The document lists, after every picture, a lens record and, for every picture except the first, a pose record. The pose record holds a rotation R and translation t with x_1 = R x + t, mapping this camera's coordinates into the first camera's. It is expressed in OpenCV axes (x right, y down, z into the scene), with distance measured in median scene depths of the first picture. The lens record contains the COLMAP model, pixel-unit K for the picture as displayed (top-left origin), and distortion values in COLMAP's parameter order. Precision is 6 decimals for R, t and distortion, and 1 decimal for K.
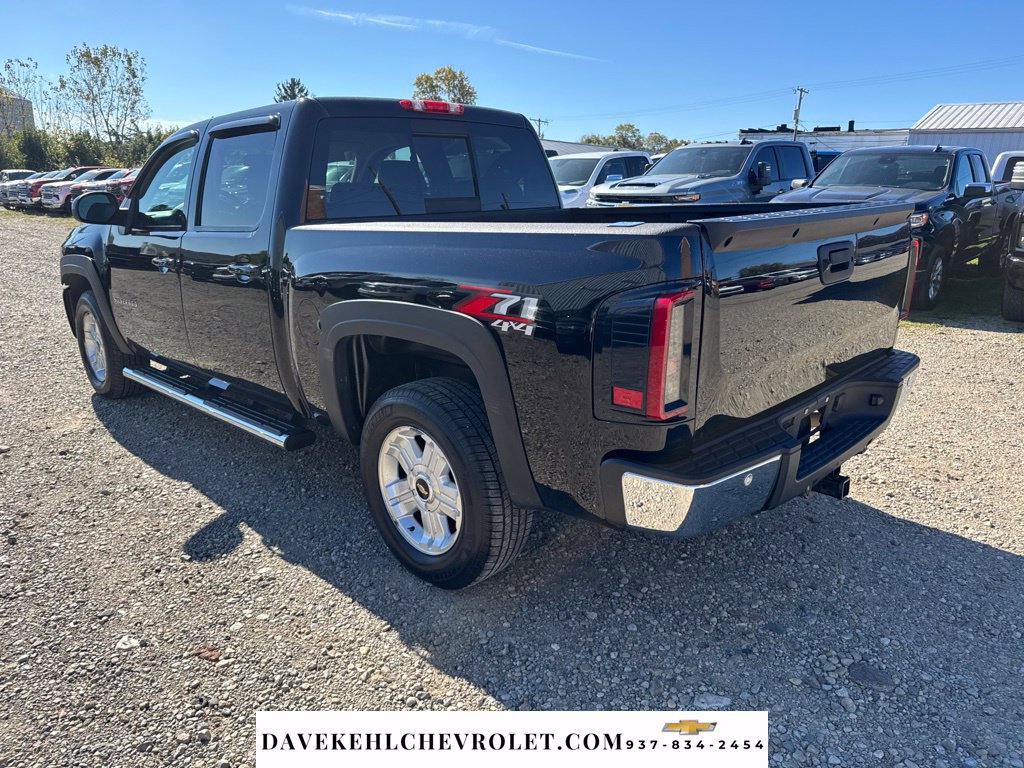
lens RADIAL K [[744.4, 0, 522.8], [0, 744.4, 381.6], [0, 0, 1]] dist [0.038652, -0.061233]
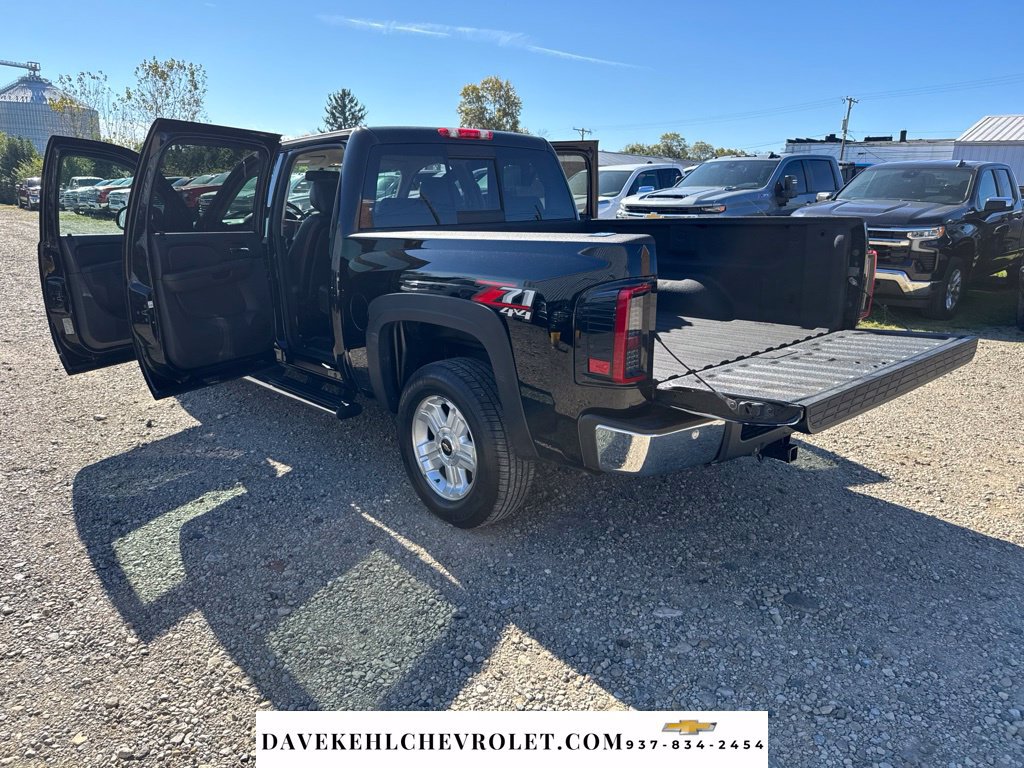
lens RADIAL K [[751.1, 0, 512.0], [0, 751.1, 384.0], [0, 0, 1]] dist [0.029703, -0.041179]
pose [[0.997401, 0.023418, -0.068139, 0.050600], [-0.024039, 0.999676, -0.008314, 0.043129], [0.067923, 0.009931, 0.997641, -0.212814]]
